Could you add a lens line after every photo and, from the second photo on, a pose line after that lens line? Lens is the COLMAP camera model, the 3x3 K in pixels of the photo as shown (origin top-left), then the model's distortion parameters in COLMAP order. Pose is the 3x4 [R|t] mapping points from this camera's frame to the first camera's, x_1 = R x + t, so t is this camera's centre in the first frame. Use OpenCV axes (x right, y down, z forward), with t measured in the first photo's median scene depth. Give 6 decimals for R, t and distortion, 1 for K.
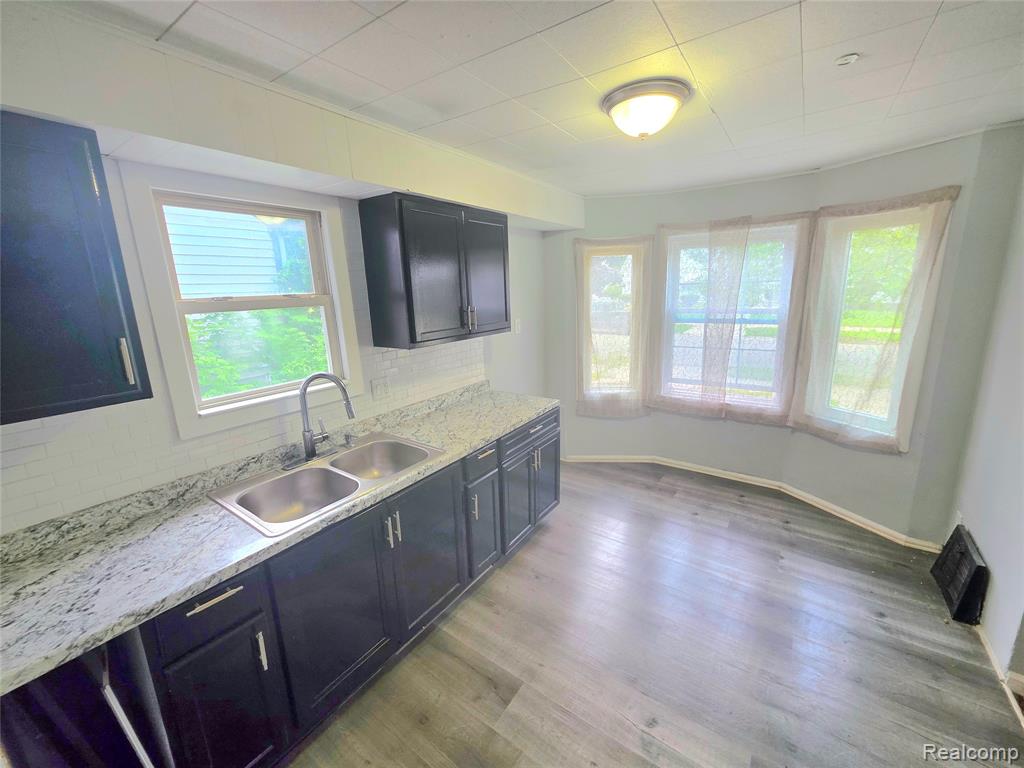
lens RADIAL K [[409.1, 0, 515.6], [0, 409.1, 377.4], [0, 0, 1]] dist [0.003270, 0.000009]
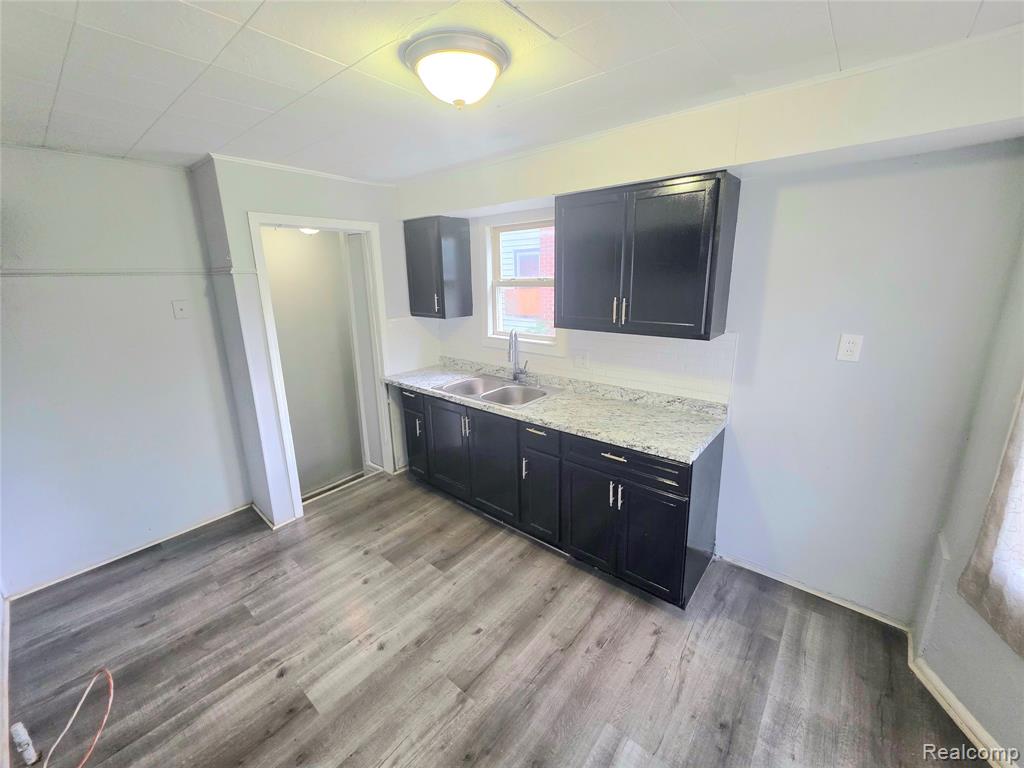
lens RADIAL K [[409.1, 0, 515.6], [0, 409.1, 377.4], [0, 0, 1]] dist [0.003270, 0.000009]
pose [[-0.087620, 0.271468, -0.958451, 0.967562], [-0.201610, 0.937407, 0.283938, -0.255224], [0.975539, 0.218112, -0.027405, 0.968364]]
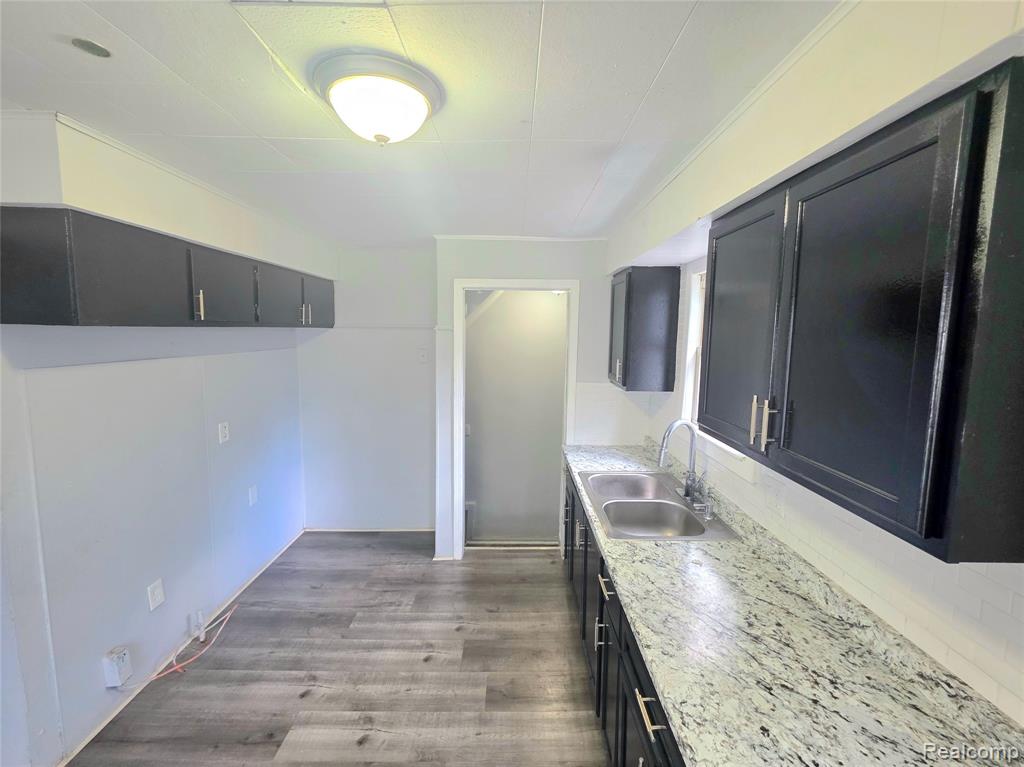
lens RADIAL K [[421.1, 0, 515.5], [0, 421.1, 376.7], [0, 0, 1]] dist [0.001843, 0.000009]
pose [[-0.817859, 0.081343, -0.569640, 0.434733], [-0.115960, 0.946349, 0.301625, -0.351912], [0.563613, 0.312742, -0.764547, 1.382718]]
